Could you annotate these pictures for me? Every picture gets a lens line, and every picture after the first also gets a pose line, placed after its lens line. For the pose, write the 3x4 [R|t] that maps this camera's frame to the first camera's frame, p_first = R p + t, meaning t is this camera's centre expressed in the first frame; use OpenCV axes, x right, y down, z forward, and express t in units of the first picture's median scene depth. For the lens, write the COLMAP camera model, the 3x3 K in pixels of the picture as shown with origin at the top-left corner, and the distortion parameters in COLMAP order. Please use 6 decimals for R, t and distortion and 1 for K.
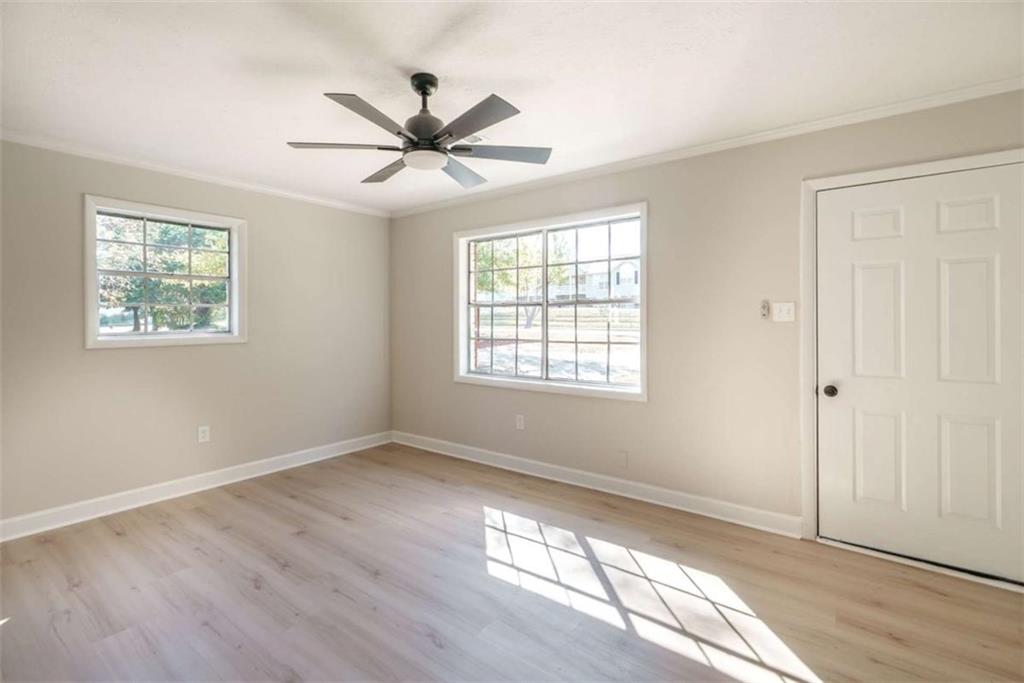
lens RADIAL K [[475.9, 0, 508.2], [0, 475.9, 323.9], [0, 0, 1]] dist [0.002395, 0.000323]
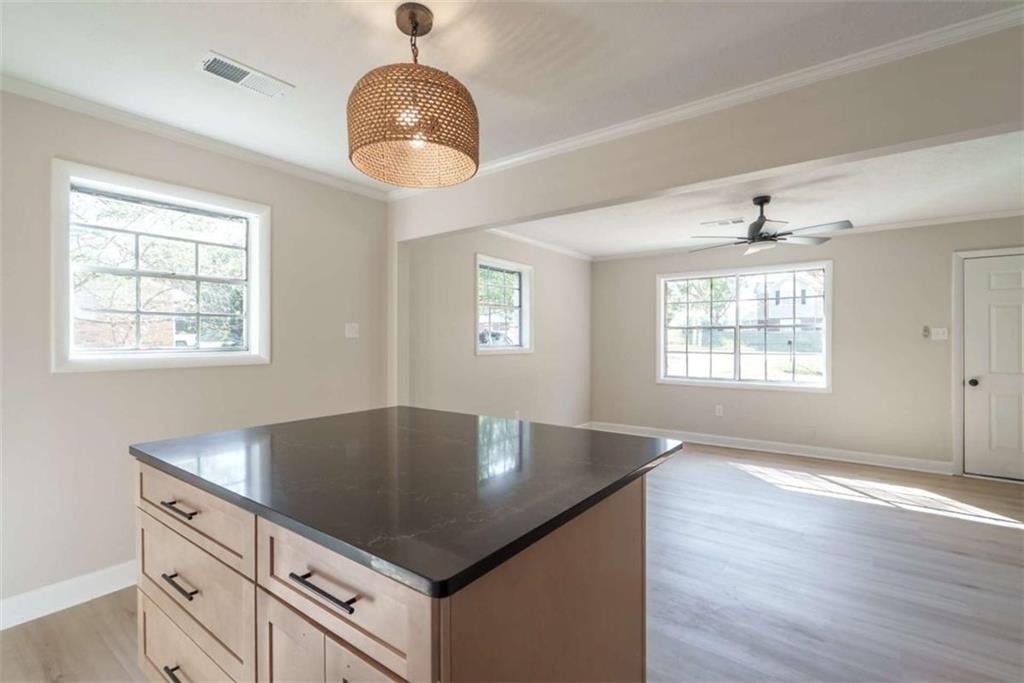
lens RADIAL K [[467.1, 0, 512.0], [0, 467.1, 341.5], [0, 0, 1]] dist [0.001647, 0.000513]
pose [[0.999709, 0.004627, 0.023660, -0.868386], [-0.004571, 0.999987, -0.002406, 0.011278], [-0.023671, 0.002297, 0.999717, -0.516754]]
